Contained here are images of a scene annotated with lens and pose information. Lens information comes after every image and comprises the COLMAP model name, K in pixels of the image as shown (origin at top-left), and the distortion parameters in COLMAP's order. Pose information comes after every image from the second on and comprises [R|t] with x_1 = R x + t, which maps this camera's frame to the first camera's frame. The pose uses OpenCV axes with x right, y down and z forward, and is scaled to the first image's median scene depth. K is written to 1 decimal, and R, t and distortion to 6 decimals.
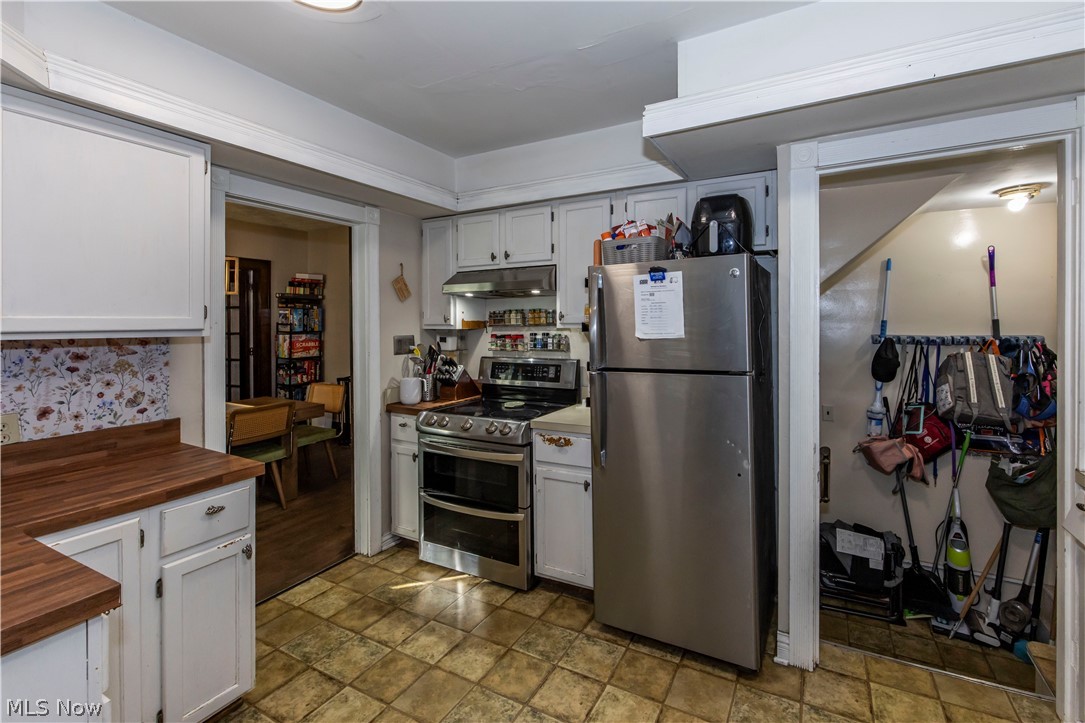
lens RADIAL K [[474.8, 0, 574.3], [0, 474.8, 322.8], [0, 0, 1]] dist [0.000526, 0.000428]
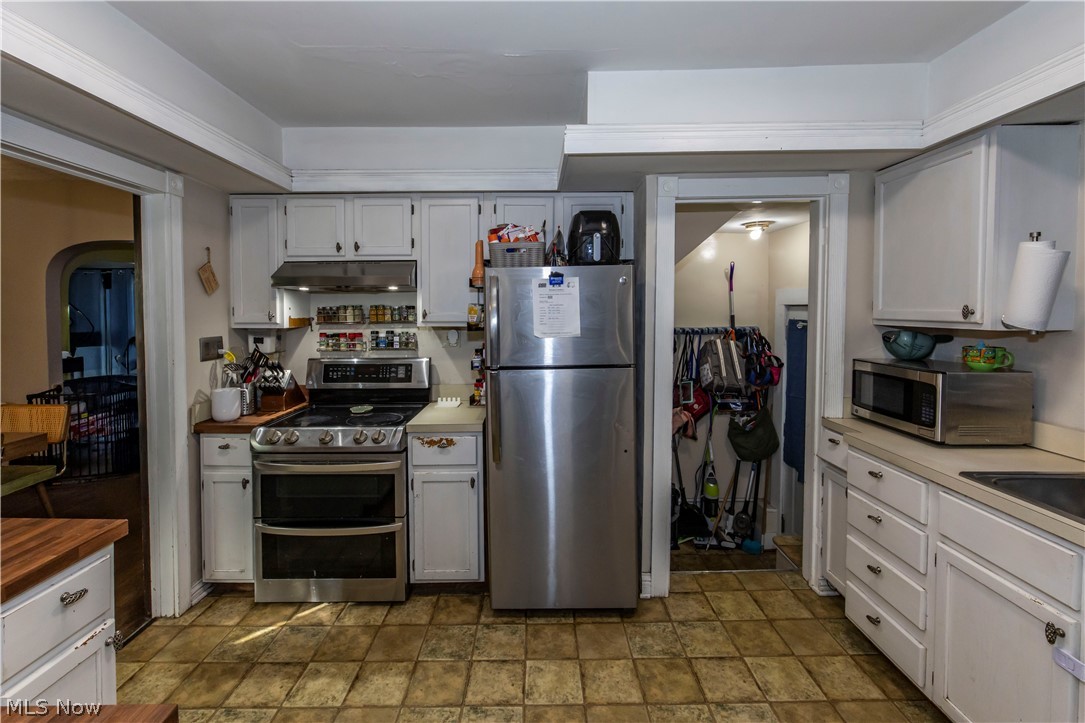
lens RADIAL K [[473.9, 0, 532.8], [0, 473.9, 323.7], [0, 0, 1]] dist [0.000131, -0.000216]
pose [[0.890468, -0.012272, 0.454880, -0.273833], [-0.000439, 0.999613, 0.027828, -0.021792], [-0.455046, -0.024980, 0.890118, 0.038924]]
